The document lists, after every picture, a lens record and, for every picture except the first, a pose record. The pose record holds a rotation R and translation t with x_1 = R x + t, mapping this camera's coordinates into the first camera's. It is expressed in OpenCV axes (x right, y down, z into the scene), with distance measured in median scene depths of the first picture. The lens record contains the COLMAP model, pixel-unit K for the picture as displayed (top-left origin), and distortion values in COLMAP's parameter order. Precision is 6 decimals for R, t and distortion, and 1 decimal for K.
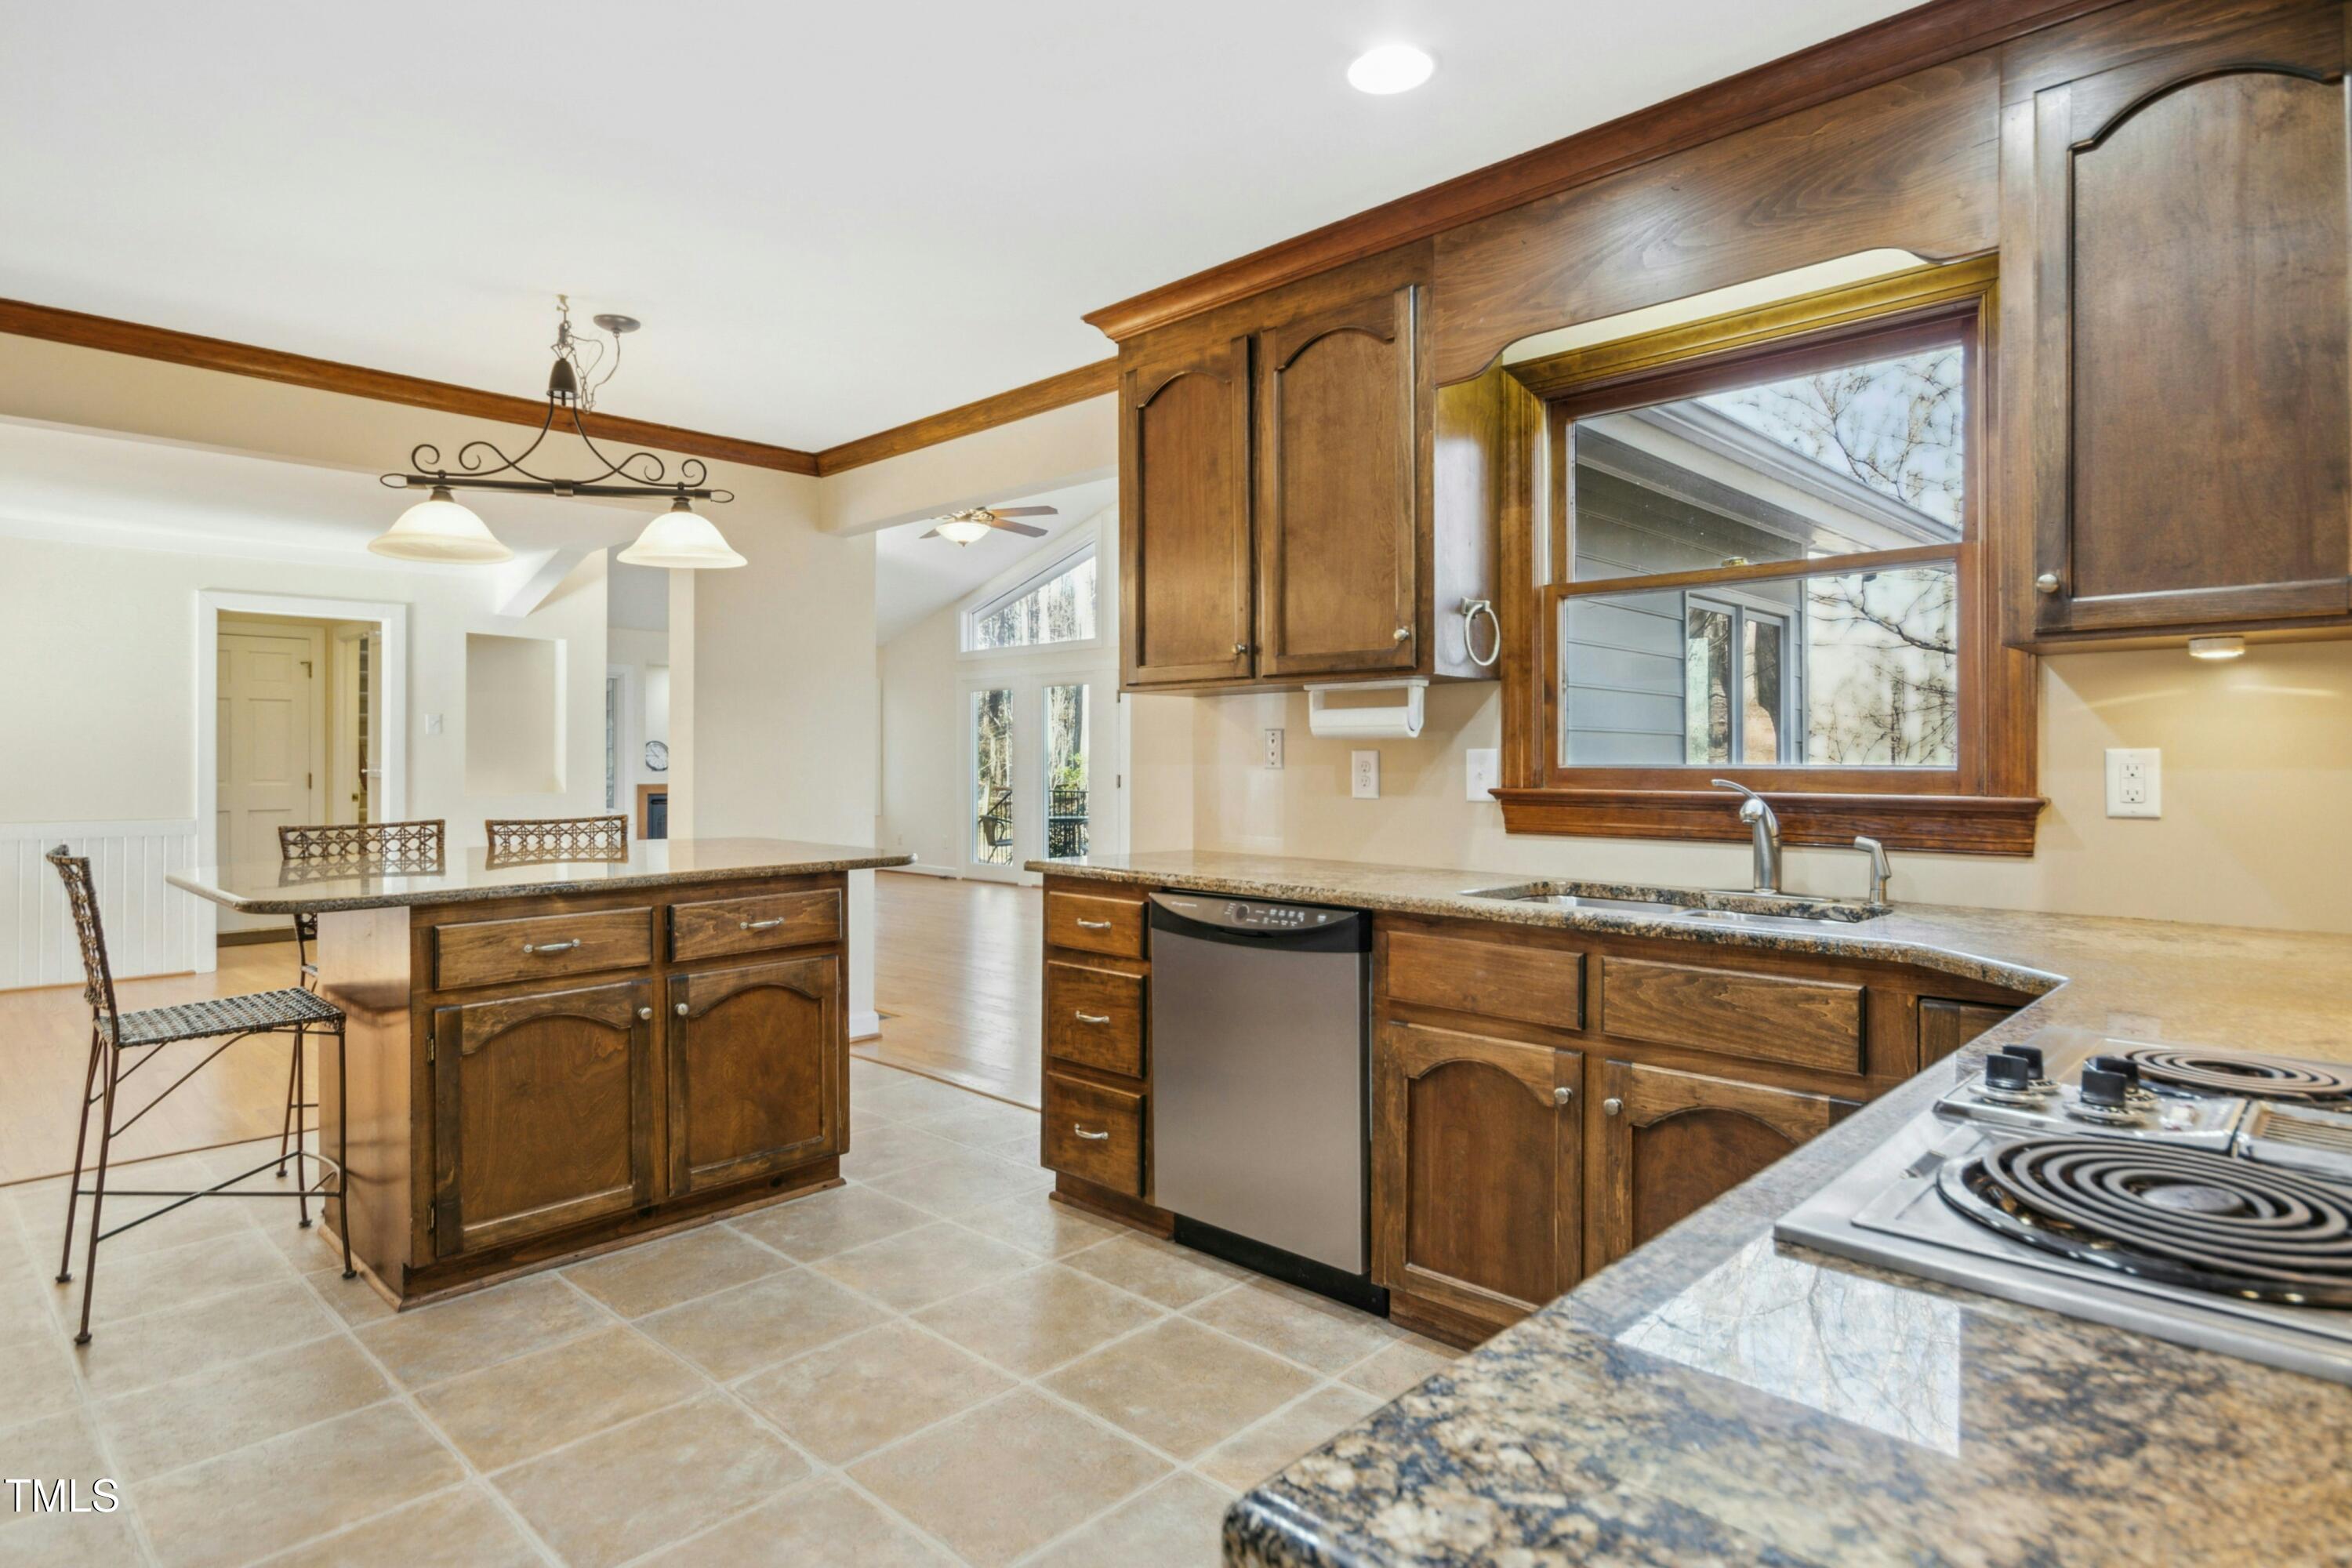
lens RADIAL K [[1262.8, 0, 1181.9], [0, 1262.8, 770.9], [0, 0, 1]] dist [0.001120, 0.000817]
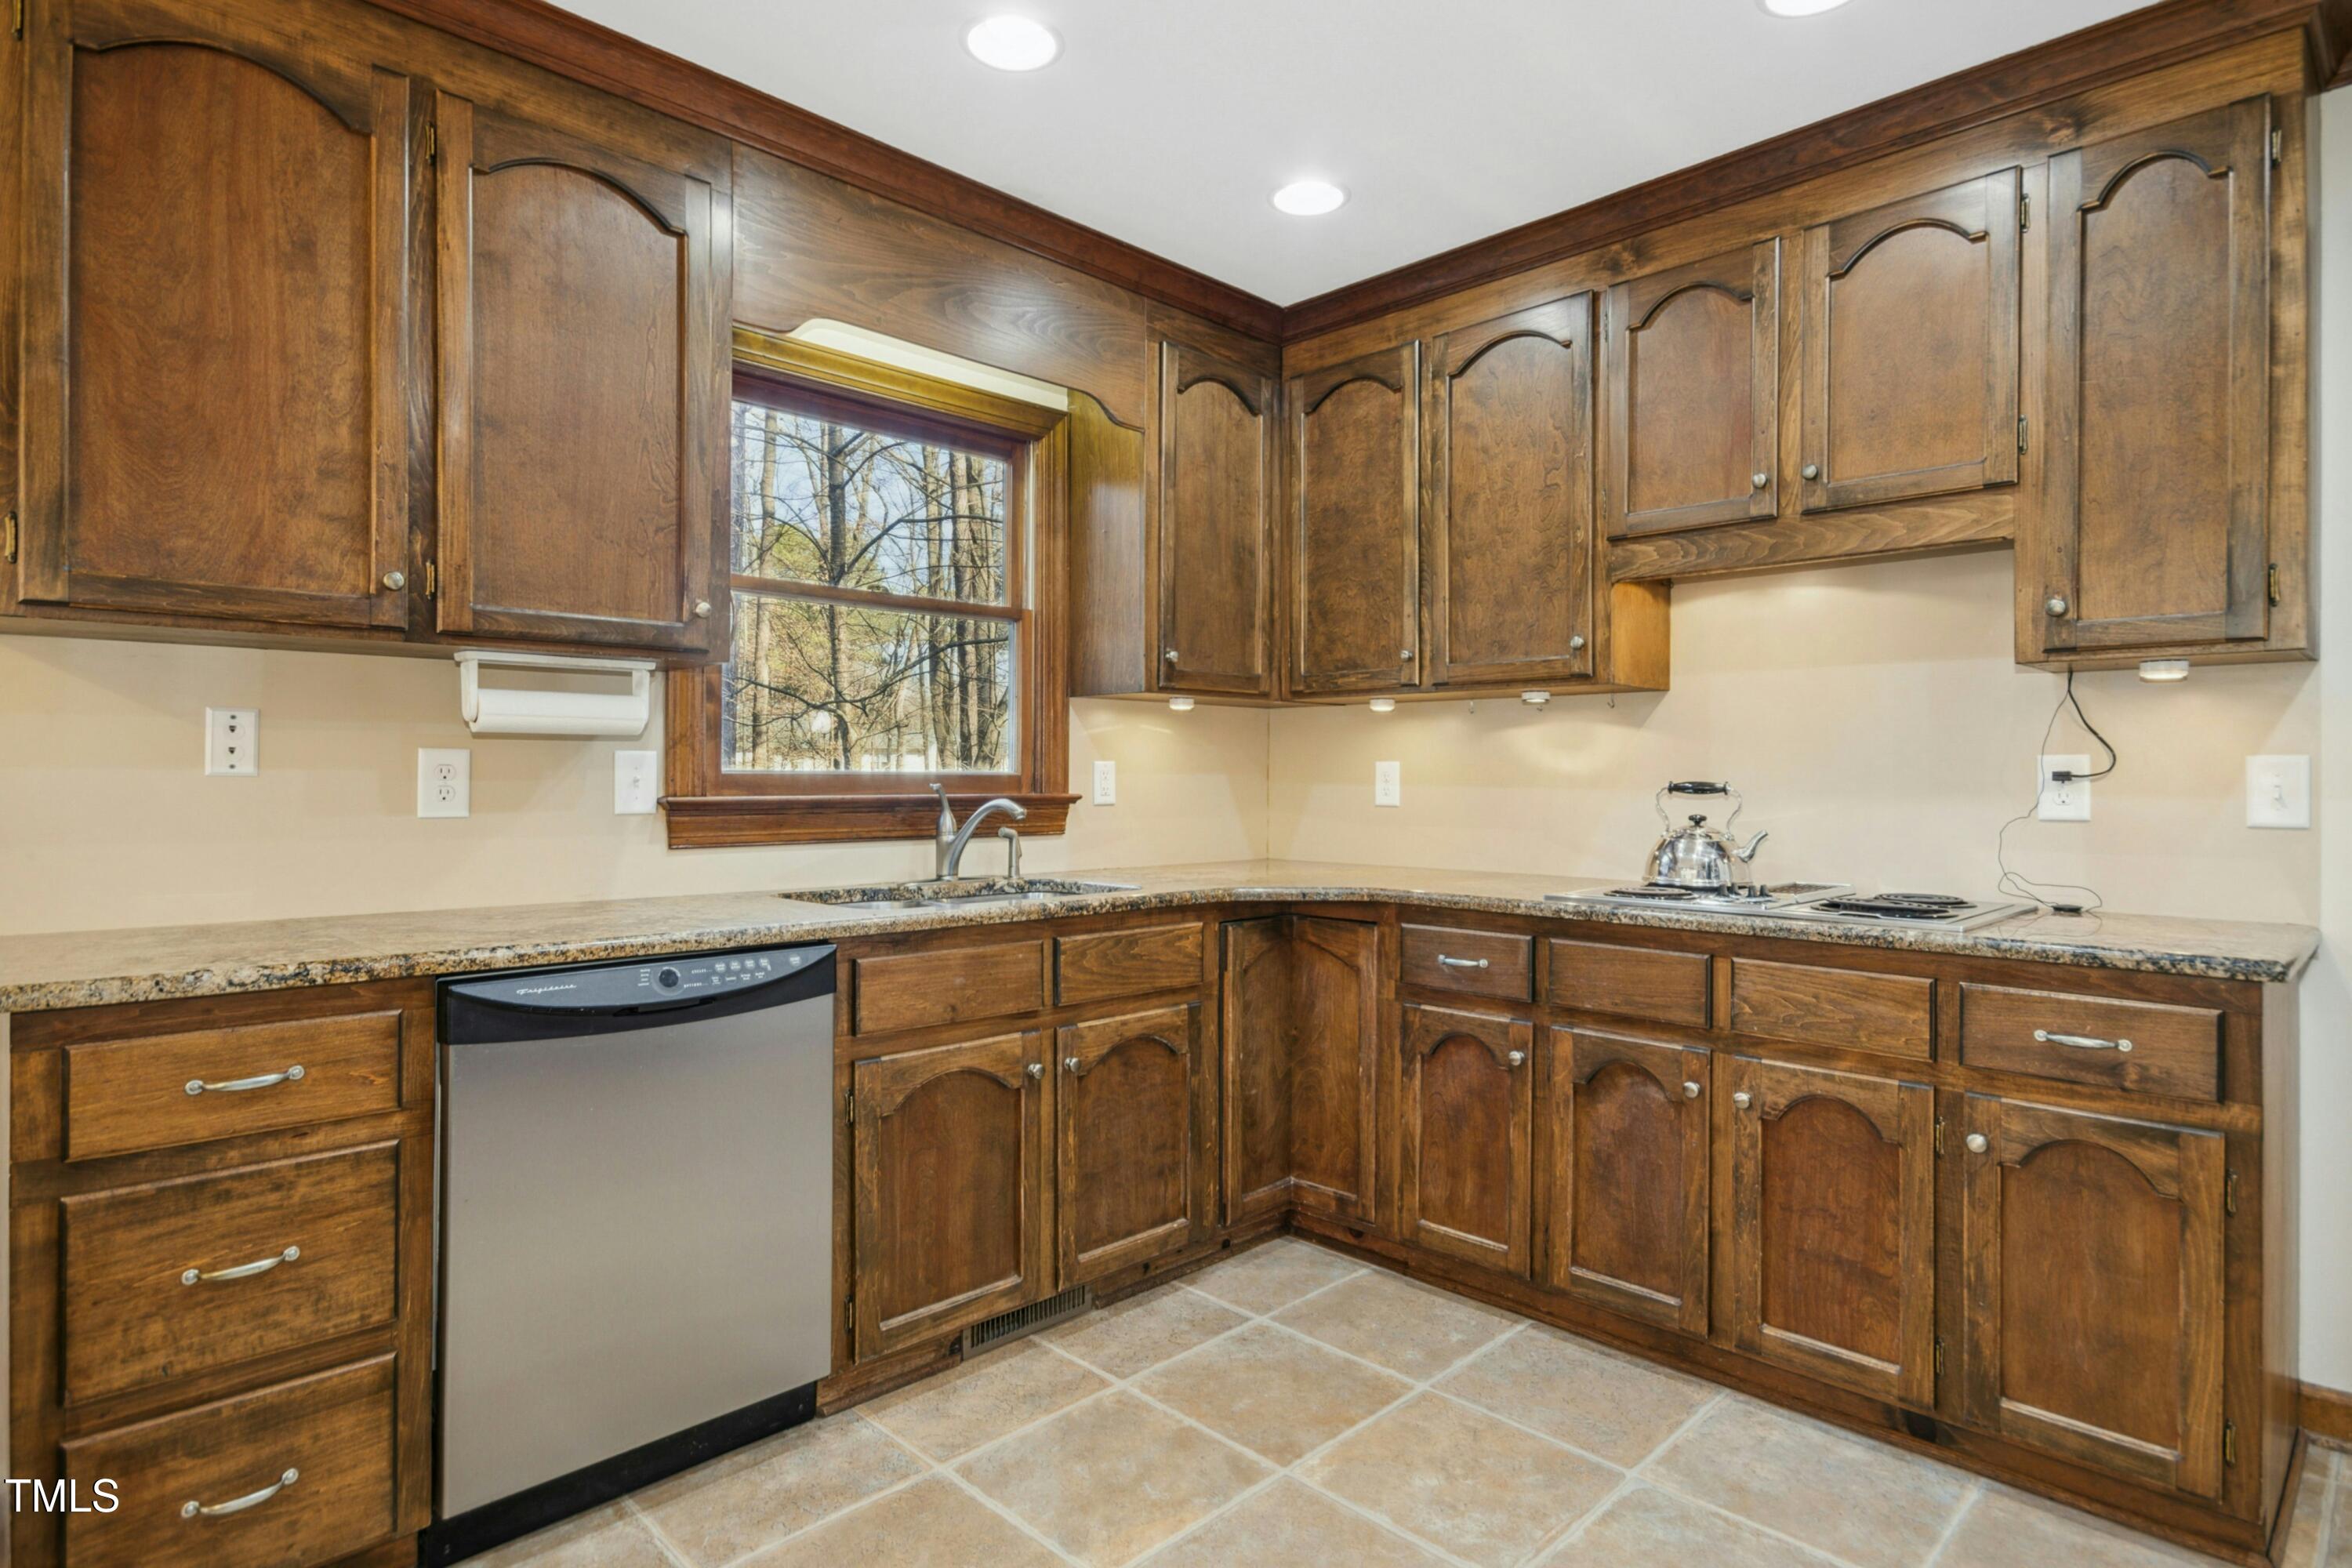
lens RADIAL K [[1262.8, 0, 1181.3], [0, 1262.8, 779.6], [0, 0, 1]] dist [0.001120, 0.000817]
pose [[0.021451, -0.005013, 0.999757, -0.685455], [0.002062, 0.999986, 0.004970, -0.001924], [-0.999768, 0.001955, 0.021461, 0.733970]]
